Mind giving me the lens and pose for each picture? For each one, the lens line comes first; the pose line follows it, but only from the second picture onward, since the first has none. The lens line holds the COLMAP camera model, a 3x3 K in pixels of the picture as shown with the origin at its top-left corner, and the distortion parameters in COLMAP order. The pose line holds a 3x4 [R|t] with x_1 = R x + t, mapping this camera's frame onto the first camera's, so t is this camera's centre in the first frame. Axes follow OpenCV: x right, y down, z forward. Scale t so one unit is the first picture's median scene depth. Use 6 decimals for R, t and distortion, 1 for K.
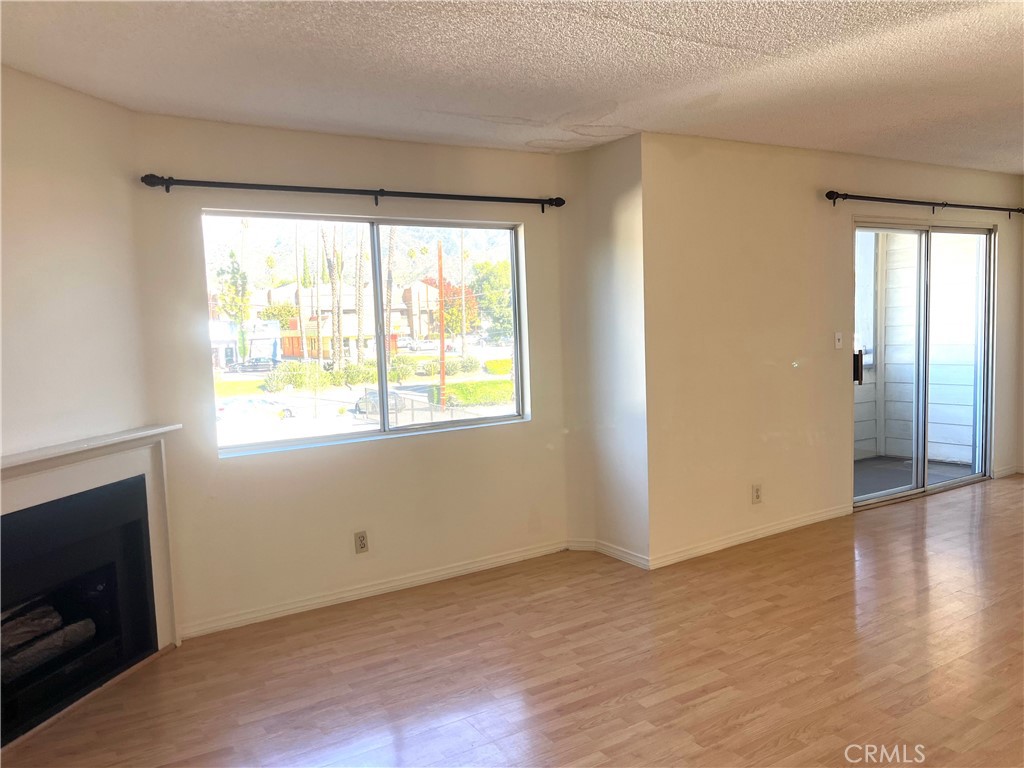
lens RADIAL K [[775.0, 0, 516.6], [0, 775.0, 389.5], [0, 0, 1]] dist [0.060463, -0.083321]
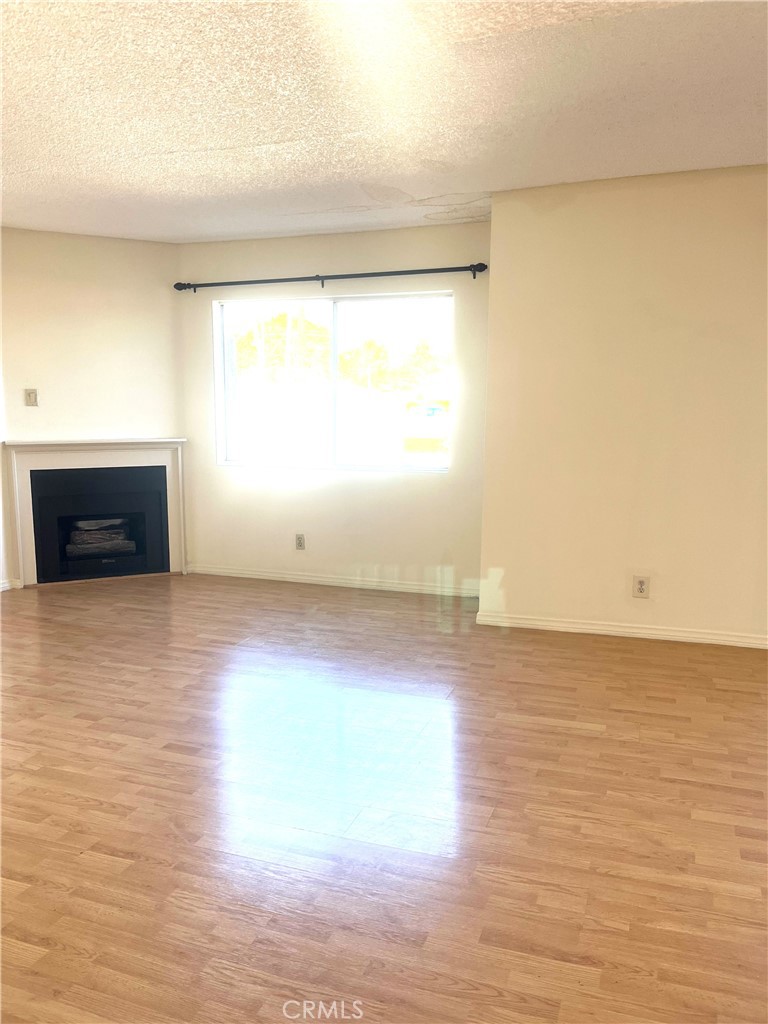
lens RADIAL K [[775.0, 0, 373.4], [0, 775.0, 510.5], [0, 0, 1]] dist [0.060463, -0.083321]
pose [[0.613155, 0.149547, -0.775678, 0.885360], [-0.095614, 0.988748, 0.115045, -0.025354], [0.784155, 0.003625, 0.620555, 0.248342]]
